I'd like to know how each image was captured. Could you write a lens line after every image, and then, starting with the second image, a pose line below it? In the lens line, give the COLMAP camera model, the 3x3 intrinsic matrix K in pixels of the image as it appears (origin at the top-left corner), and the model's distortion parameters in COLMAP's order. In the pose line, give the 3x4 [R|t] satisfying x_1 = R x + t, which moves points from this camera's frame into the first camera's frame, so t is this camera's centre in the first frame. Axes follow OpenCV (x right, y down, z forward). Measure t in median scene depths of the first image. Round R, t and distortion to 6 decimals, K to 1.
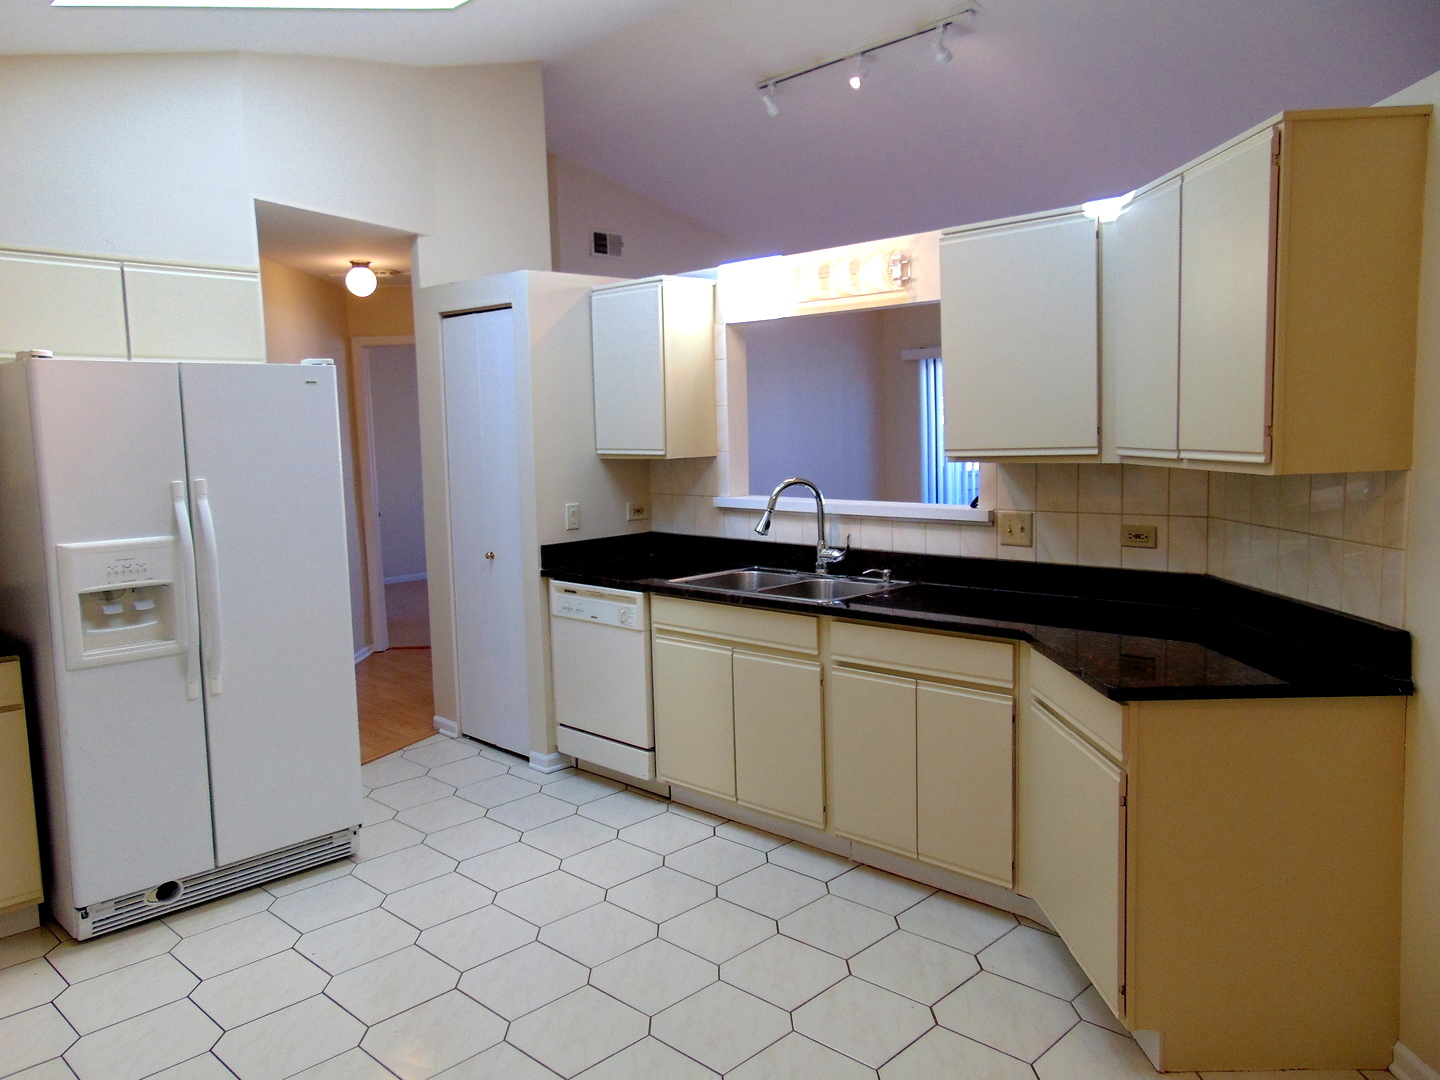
lens RADIAL K [[1075.1, 0, 718.7], [0, 1075.1, 545.2], [0, 0, 1]] dist [-0.030924, 0.066763]
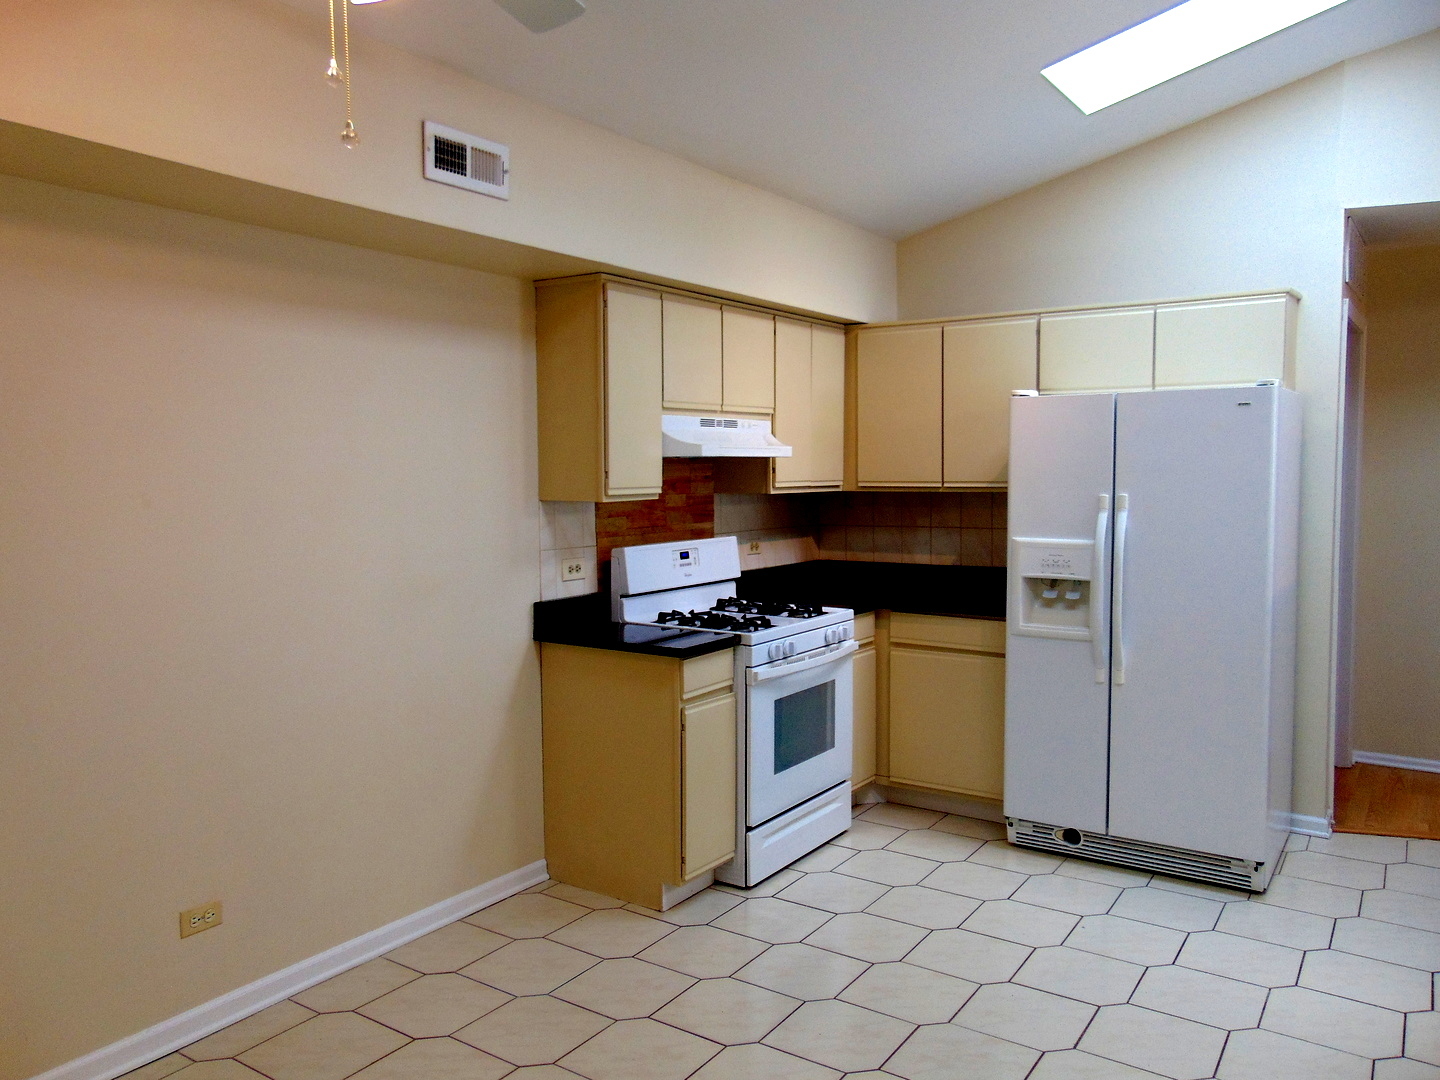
lens RADIAL K [[1075.1, 0, 722.8], [0, 1075.1, 548.0], [0, 0, 1]] dist [-0.030924, 0.066763]
pose [[0.188871, 0.099917, -0.976906, 0.479628], [-0.102739, 0.991361, 0.081532, -0.046683], [0.976613, 0.084967, 0.197504, 0.314114]]
